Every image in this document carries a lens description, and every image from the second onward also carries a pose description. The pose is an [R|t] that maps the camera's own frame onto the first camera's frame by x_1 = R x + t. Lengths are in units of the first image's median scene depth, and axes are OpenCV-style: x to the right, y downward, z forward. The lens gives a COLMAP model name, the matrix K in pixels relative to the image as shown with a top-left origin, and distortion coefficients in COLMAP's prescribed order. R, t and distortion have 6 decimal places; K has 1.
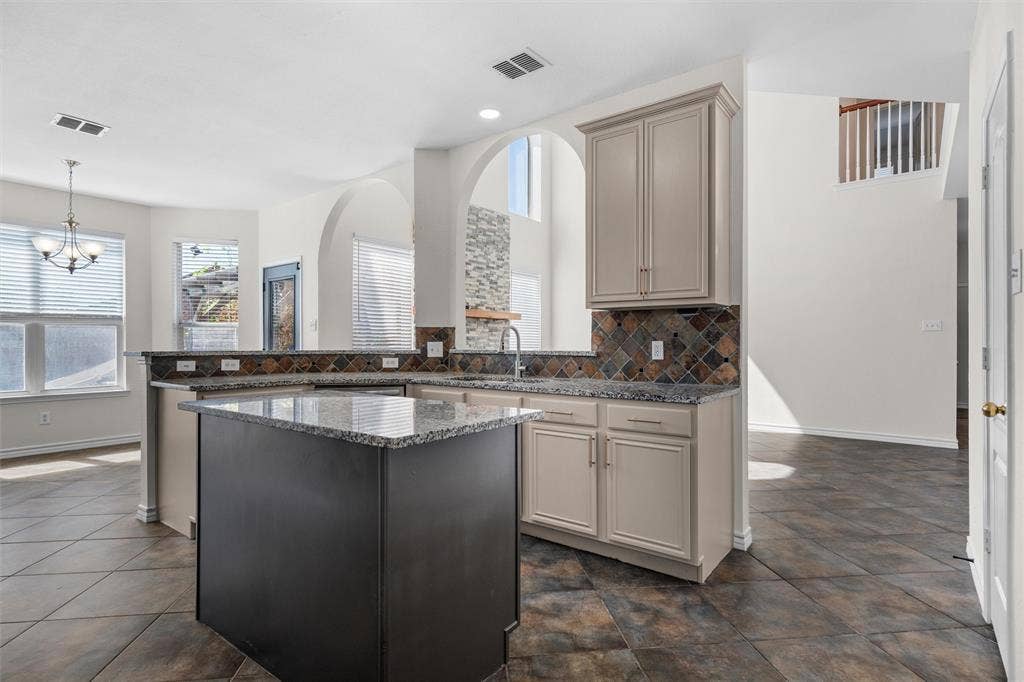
lens RADIAL K [[517.3, 0, 512.0], [0, 517.3, 341.0], [0, 0, 1]] dist [-0.003048, 0.000129]
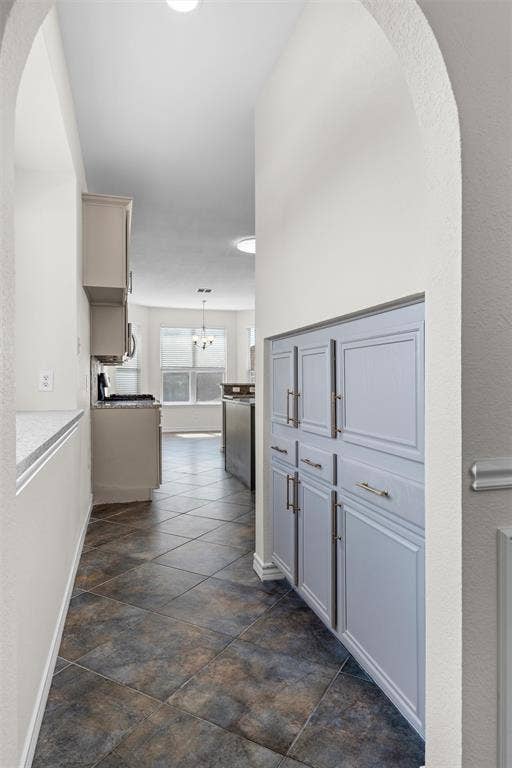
lens RADIAL K [[388.0, 0, 256.0], [0, 388.0, 384.0], [0, 0, 1]] dist [-0.003048, 0.000129]
pose [[0.831435, -0.001242, -0.555621, 0.290686], [0.010592, 0.999851, 0.013615, -0.001743], [0.555522, -0.017205, 0.831324, -0.299819]]
